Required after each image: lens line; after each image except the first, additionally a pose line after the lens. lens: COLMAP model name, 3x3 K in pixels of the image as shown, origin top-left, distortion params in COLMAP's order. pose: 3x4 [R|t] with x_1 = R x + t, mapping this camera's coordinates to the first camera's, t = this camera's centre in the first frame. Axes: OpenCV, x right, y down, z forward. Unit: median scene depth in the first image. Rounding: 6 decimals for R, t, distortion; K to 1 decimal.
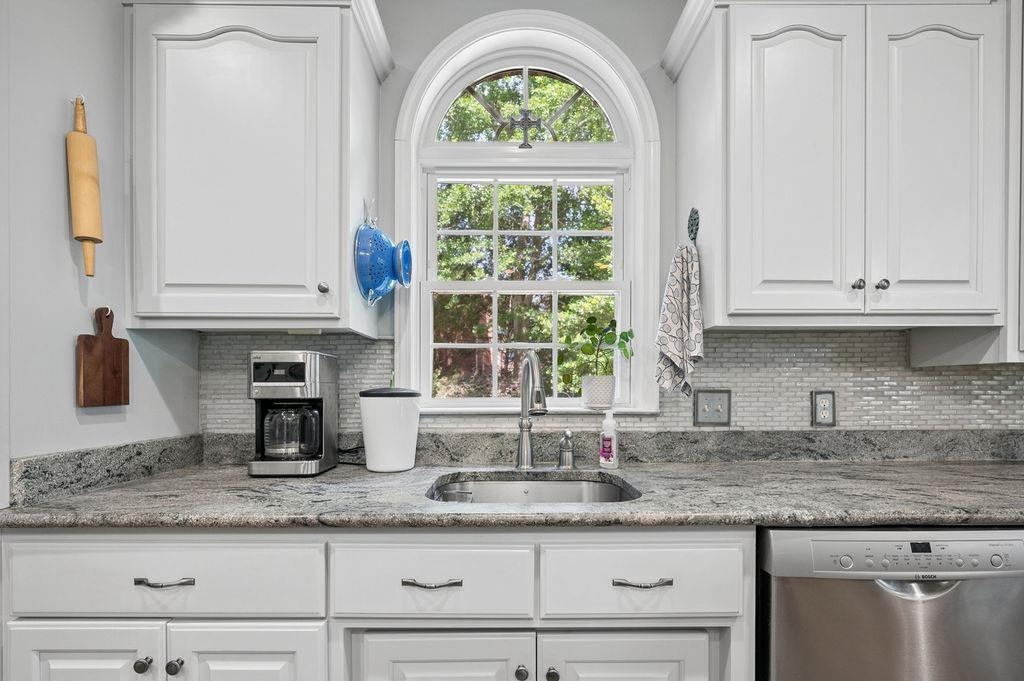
lens RADIAL K [[443.6, 0, 512.2], [0, 443.6, 390.3], [0, 0, 1]] dist [-0.000378, 0.000069]
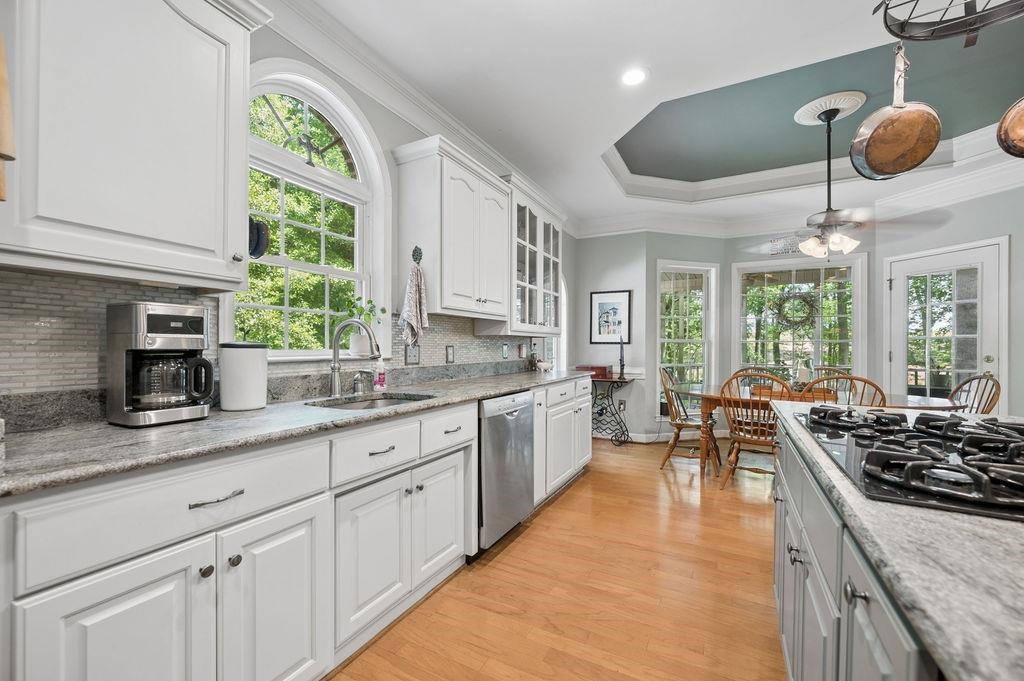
lens RADIAL K [[418.5, 0, 510.4], [0, 418.5, 347.5], [0, 0, 1]] dist [-0.000179, 0.000064]
pose [[0.471282, 0.001597, 0.881981, -1.020763], [-0.003263, 0.999995, -0.000067, 0.011286], [-0.881977, -0.002847, 0.471285, -0.176808]]
